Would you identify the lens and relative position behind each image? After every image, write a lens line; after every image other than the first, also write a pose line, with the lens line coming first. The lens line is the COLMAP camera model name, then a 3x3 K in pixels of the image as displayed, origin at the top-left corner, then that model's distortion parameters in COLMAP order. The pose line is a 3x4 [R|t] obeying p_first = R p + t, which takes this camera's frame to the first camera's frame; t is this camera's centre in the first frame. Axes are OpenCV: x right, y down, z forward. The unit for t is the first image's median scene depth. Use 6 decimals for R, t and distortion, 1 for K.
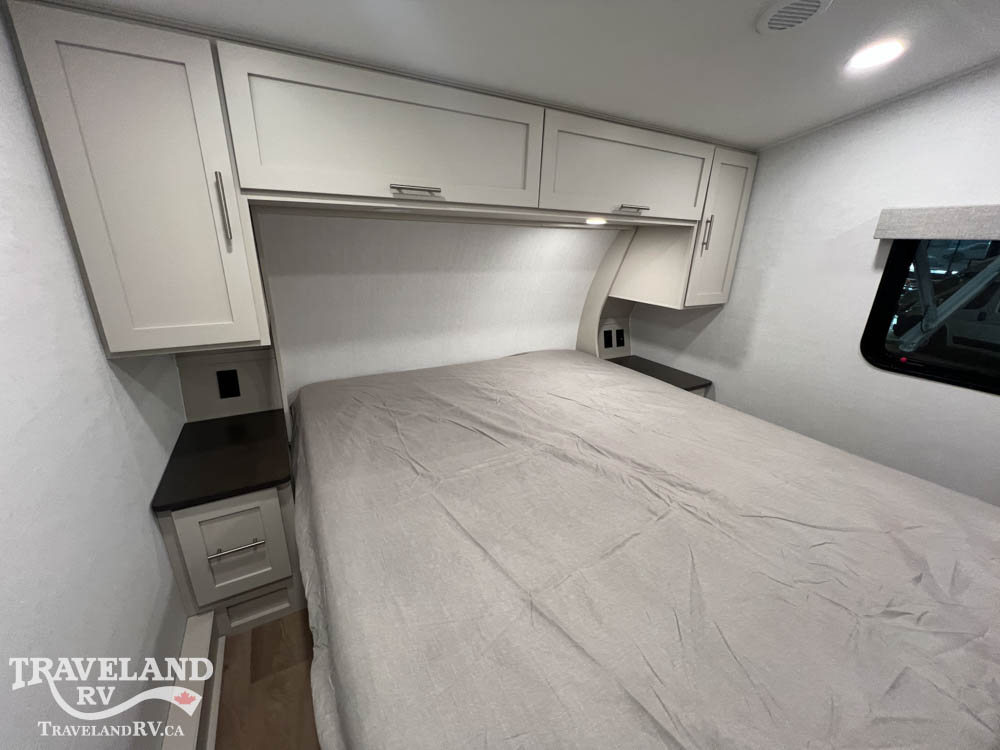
lens RADIAL K [[398.6, 0, 496.6], [0, 398.6, 373.3], [0, 0, 1]] dist [-0.002883, -0.000431]
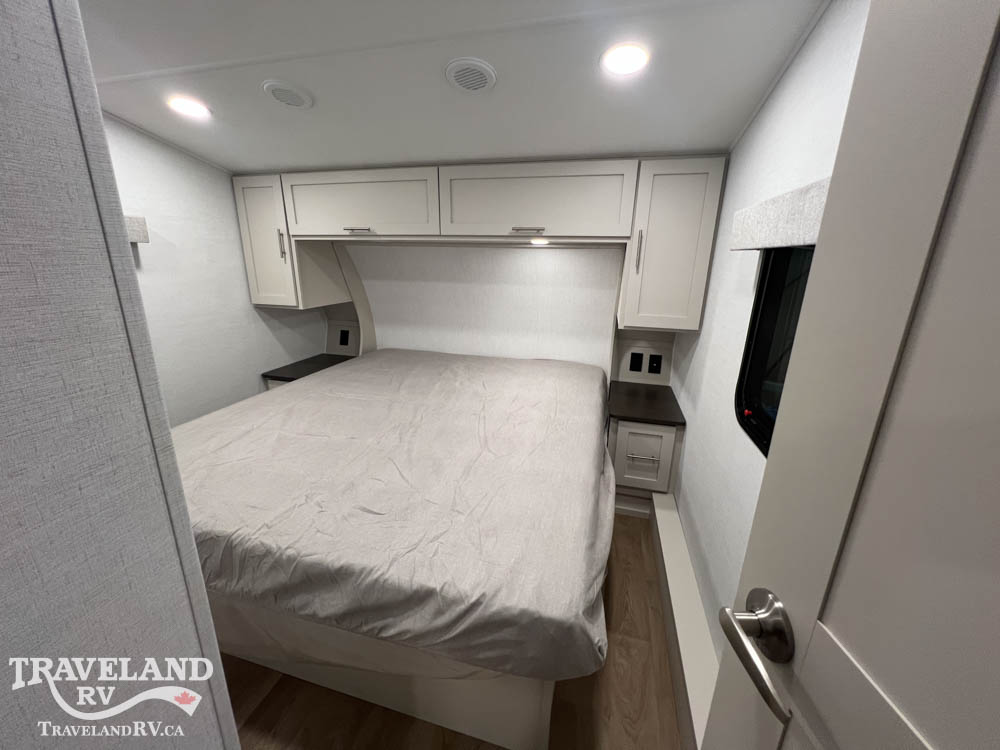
lens RADIAL K [[398.6, 0, 496.6], [0, 398.6, 373.3], [0, 0, 1]] dist [-0.002883, -0.000431]
pose [[0.715197, 0.181792, -0.674866, 1.000241], [-0.221775, 0.974709, 0.027534, -0.018540], [0.662804, 0.129976, 0.737426, 0.127848]]
